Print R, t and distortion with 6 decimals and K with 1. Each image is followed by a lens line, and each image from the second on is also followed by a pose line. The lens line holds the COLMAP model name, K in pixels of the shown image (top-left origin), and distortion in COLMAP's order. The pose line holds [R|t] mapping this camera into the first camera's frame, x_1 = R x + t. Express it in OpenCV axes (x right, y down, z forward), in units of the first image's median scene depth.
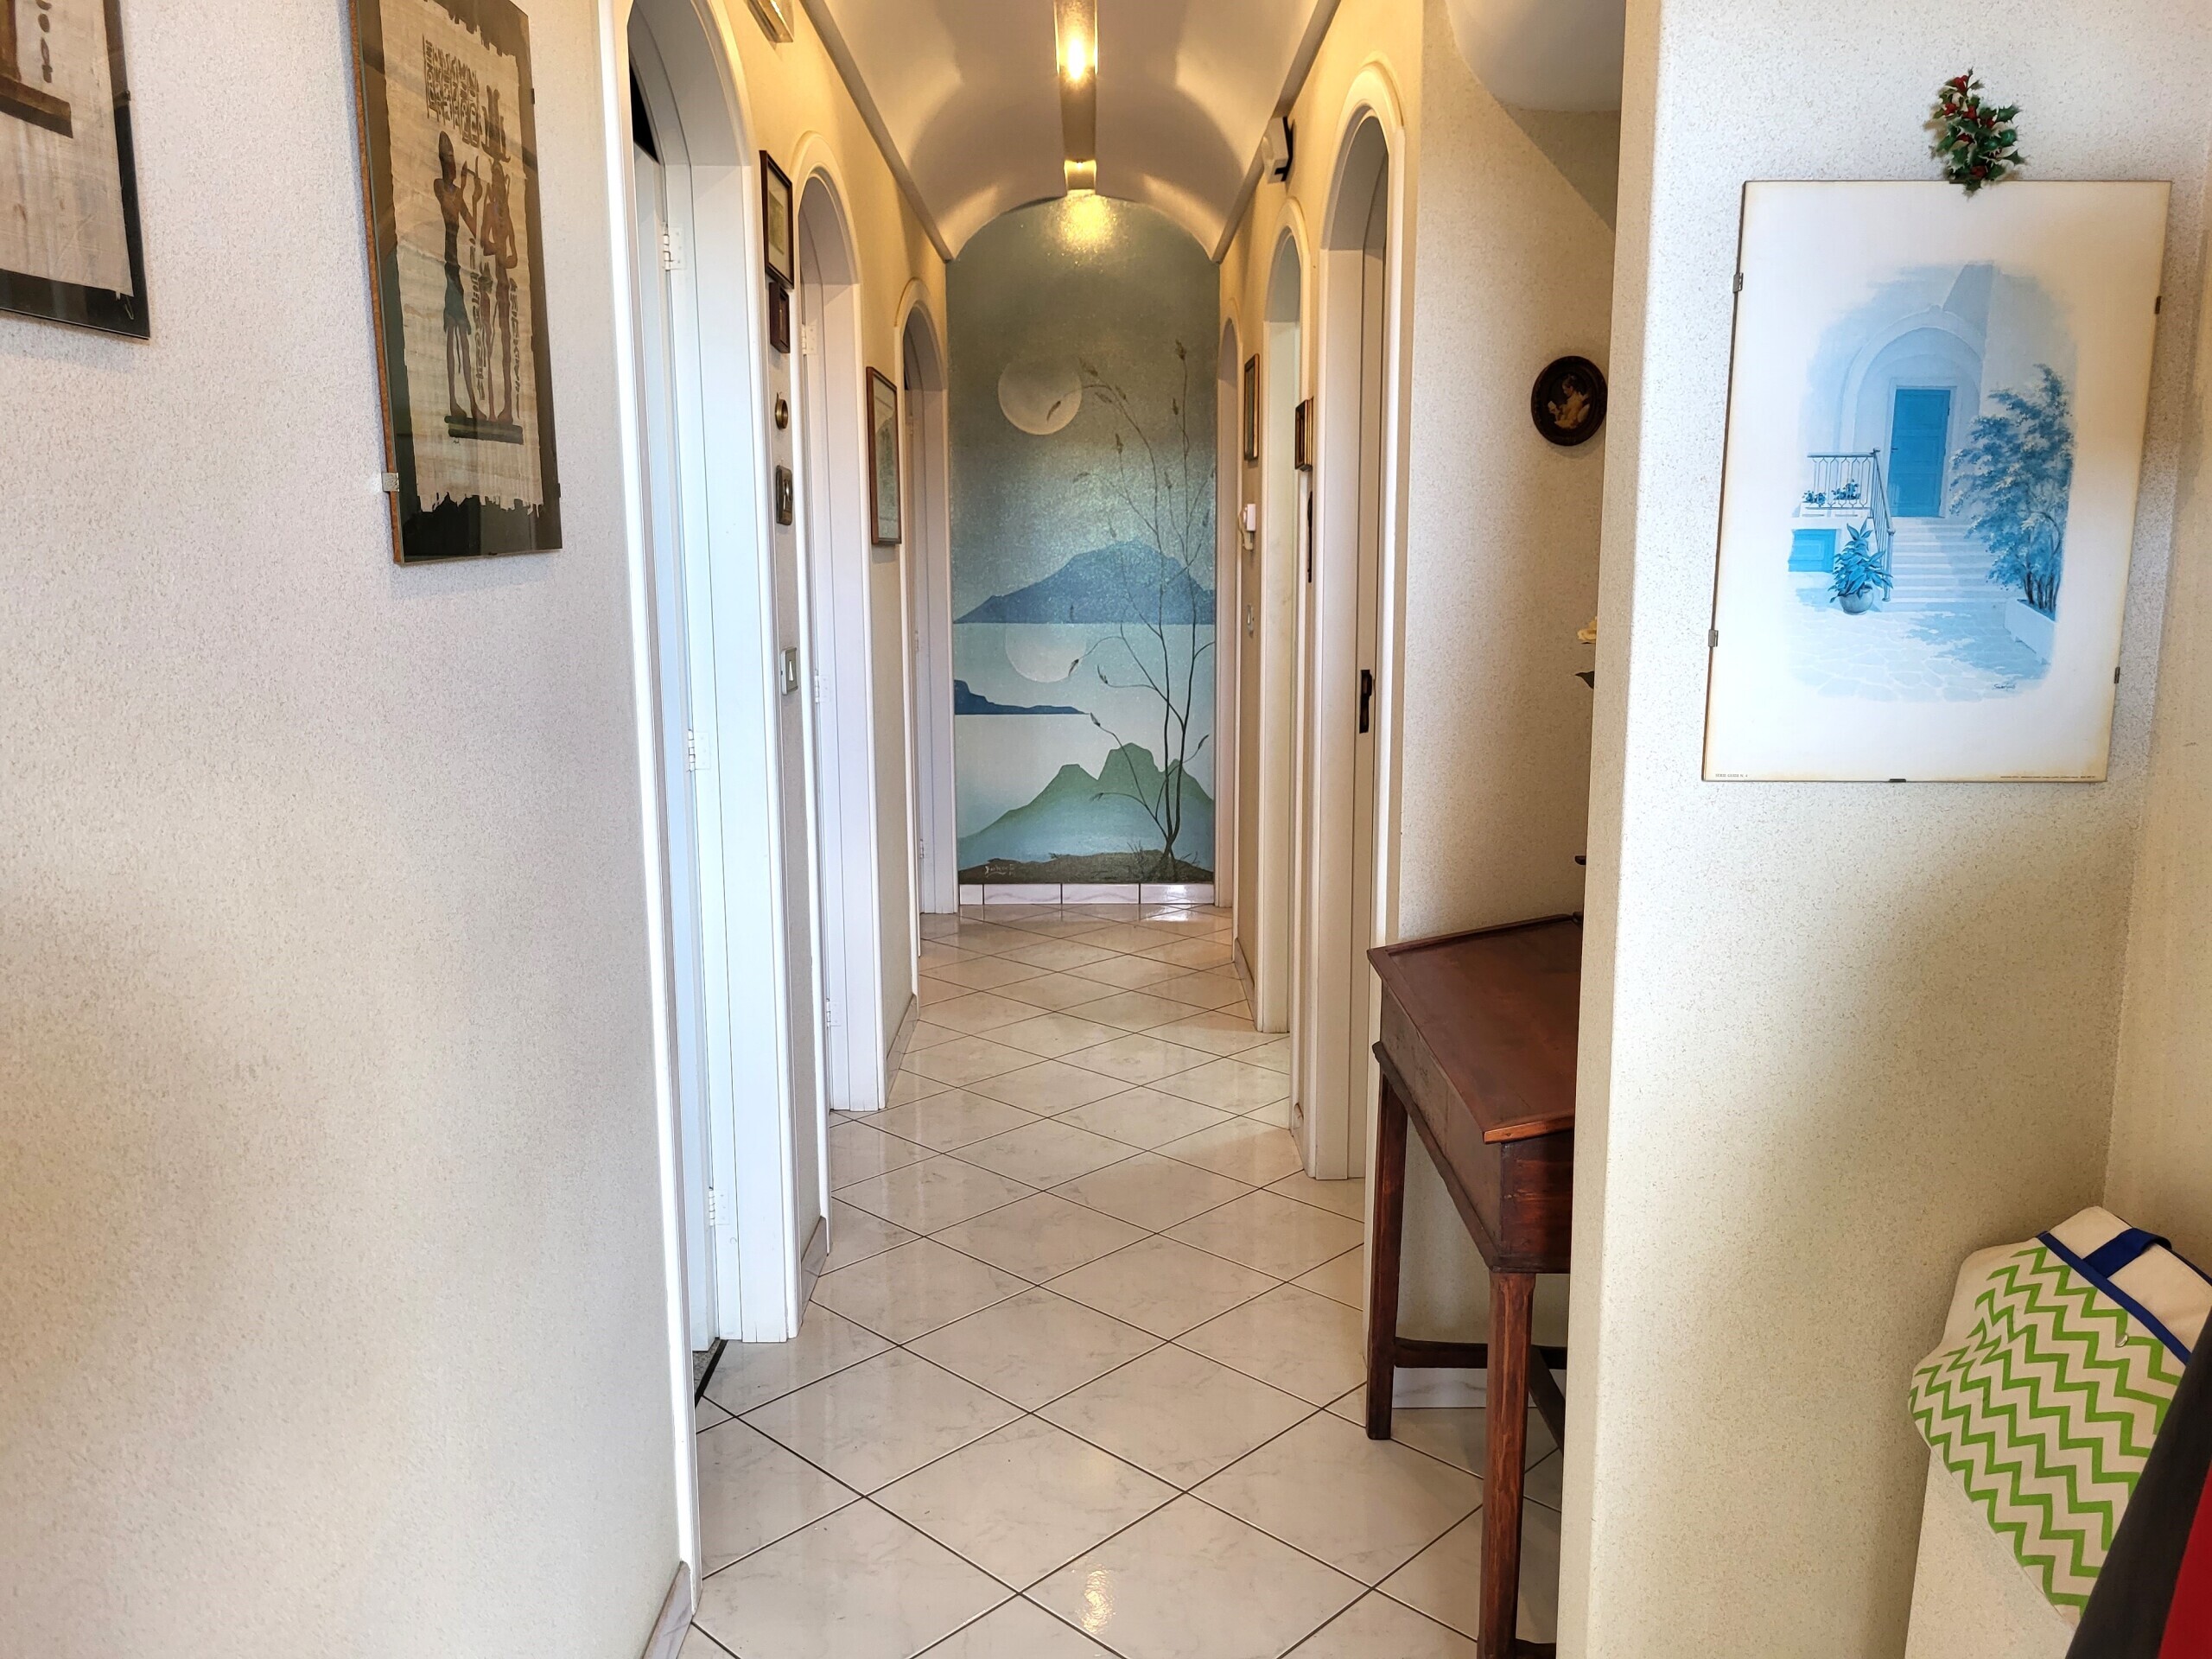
lens RADIAL K [[1715.5, 0, 1106.0], [0, 1715.5, 829.5], [0, 0, 1]] dist [0.072984, -0.091626]
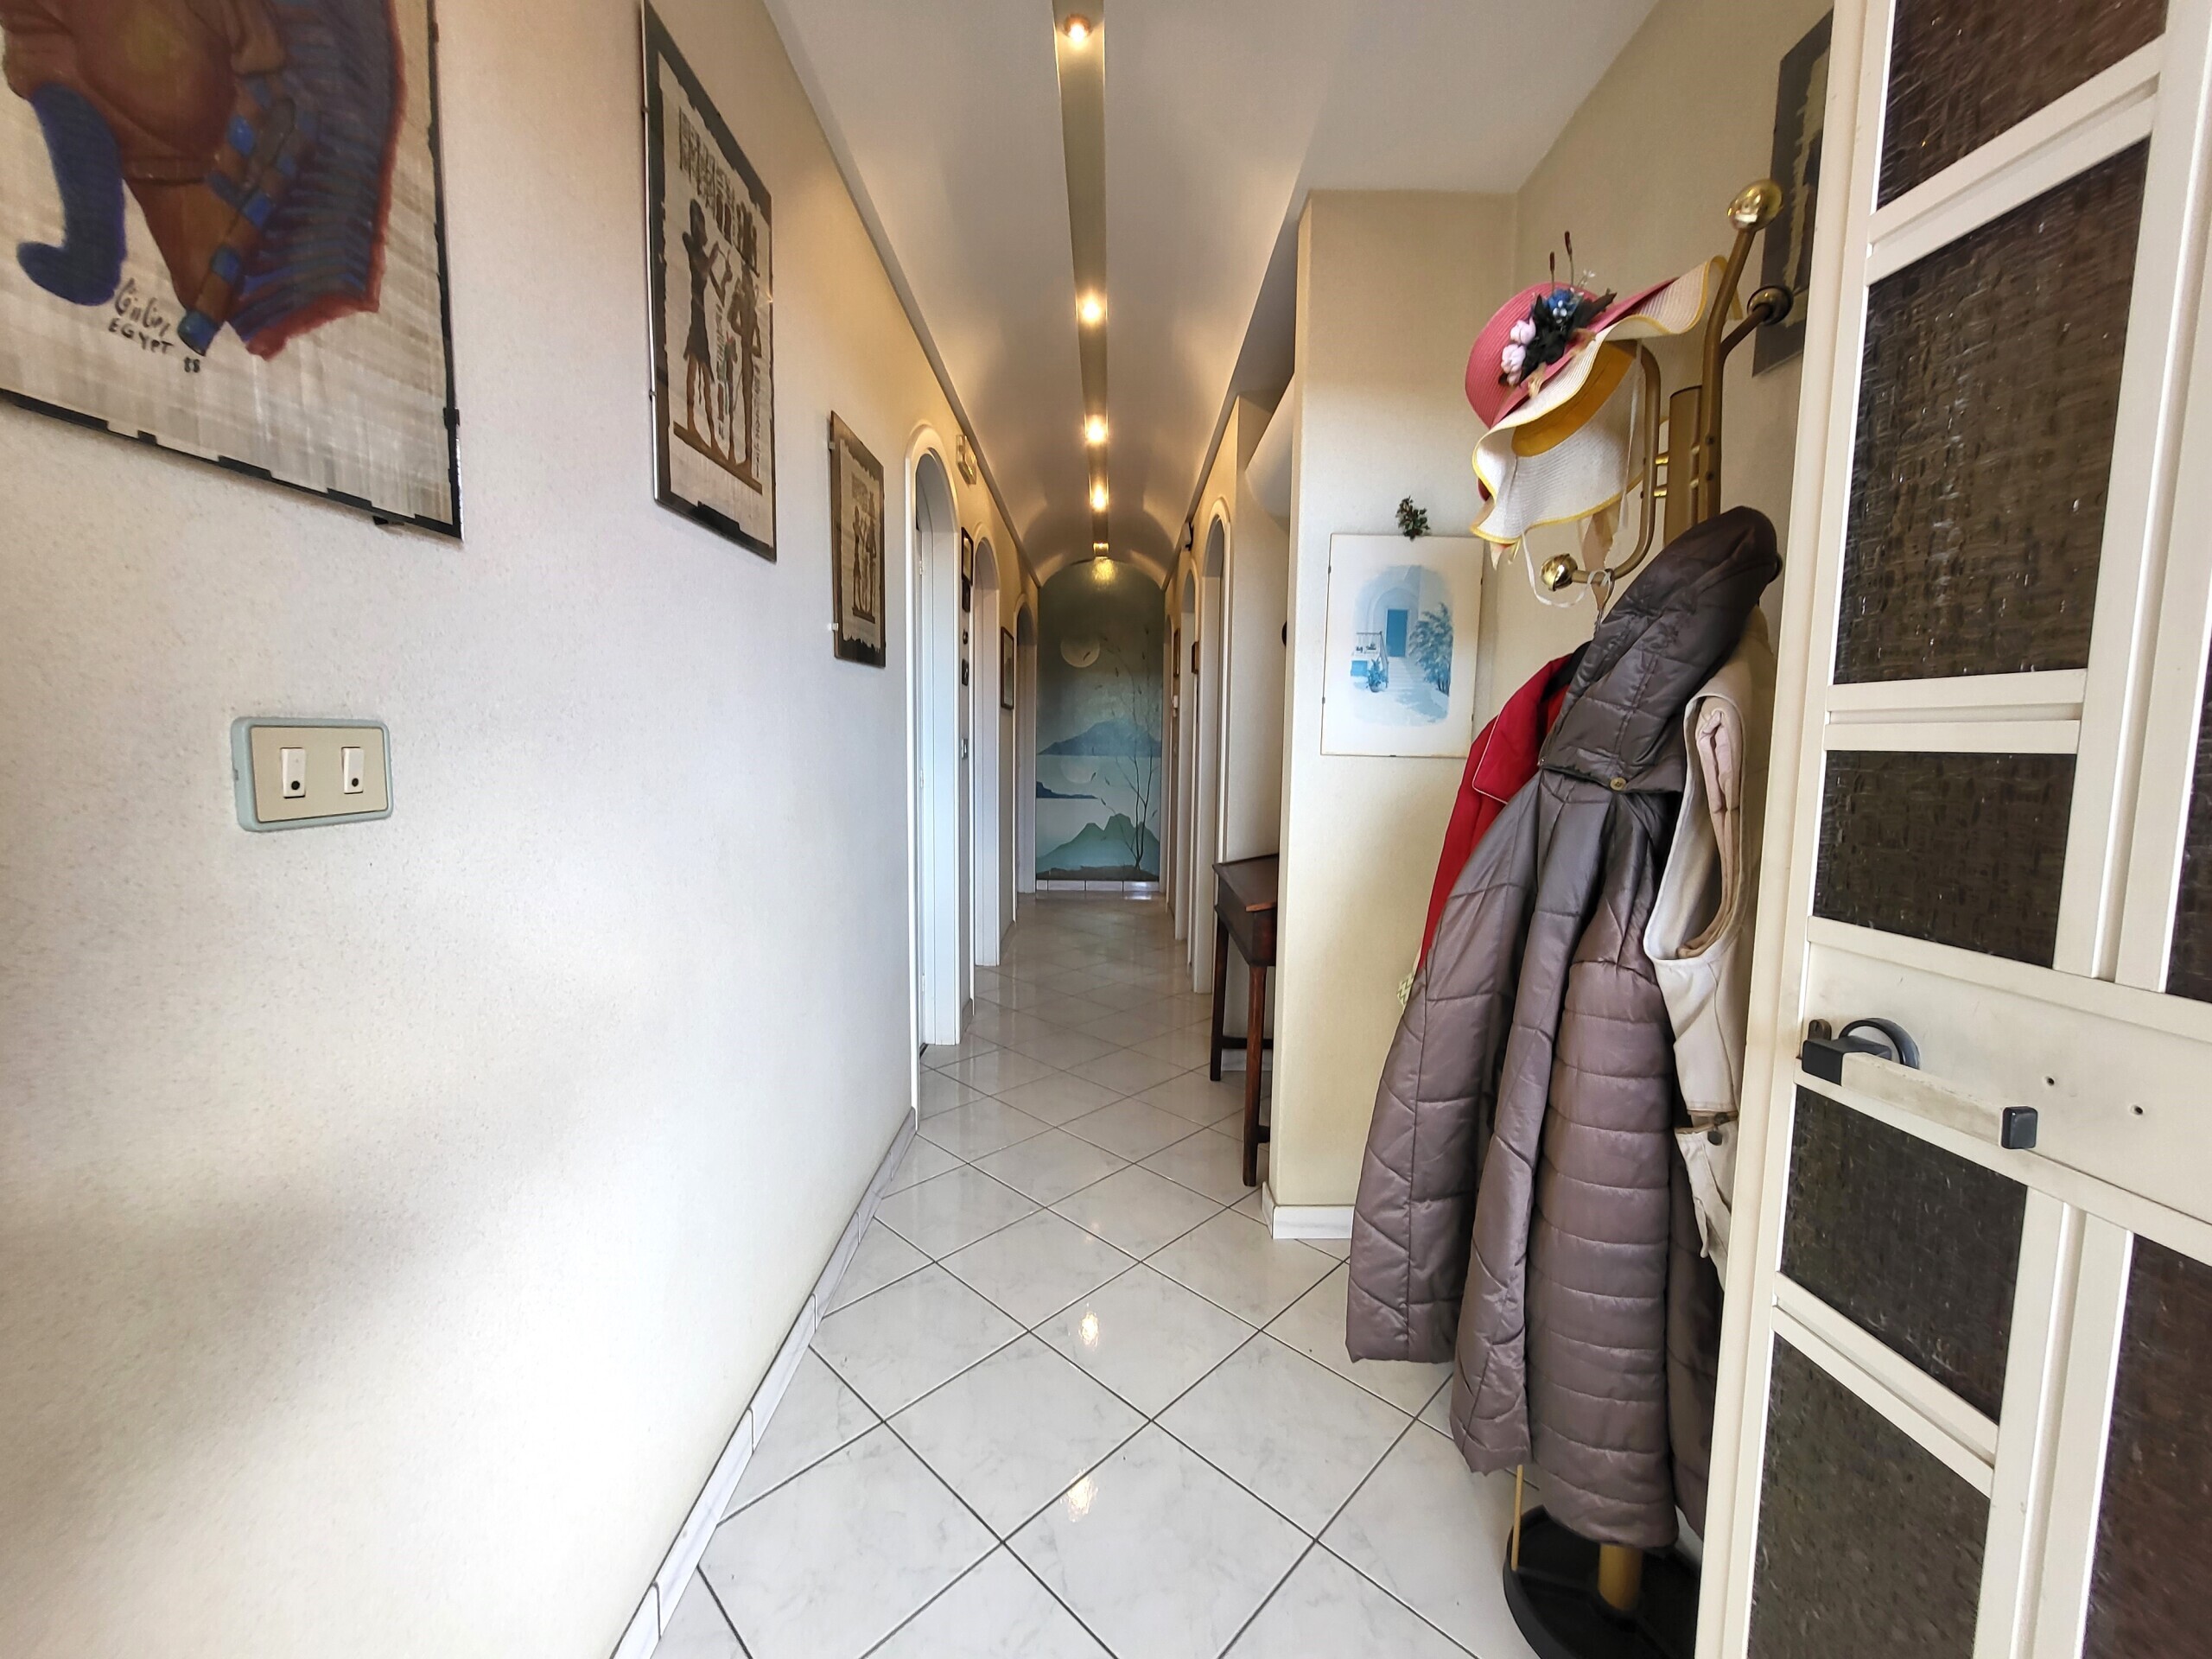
lens RADIAL K [[885.6, 0, 1122.5], [0, 885.6, 821.4], [0, 0, 1]] dist [-0.000761, 0.000012]
pose [[0.999775, 0.018873, 0.009722, 0.015182], [-0.018094, 0.997032, -0.074838, 0.087493], [-0.011106, 0.074645, 0.997148, -0.164095]]
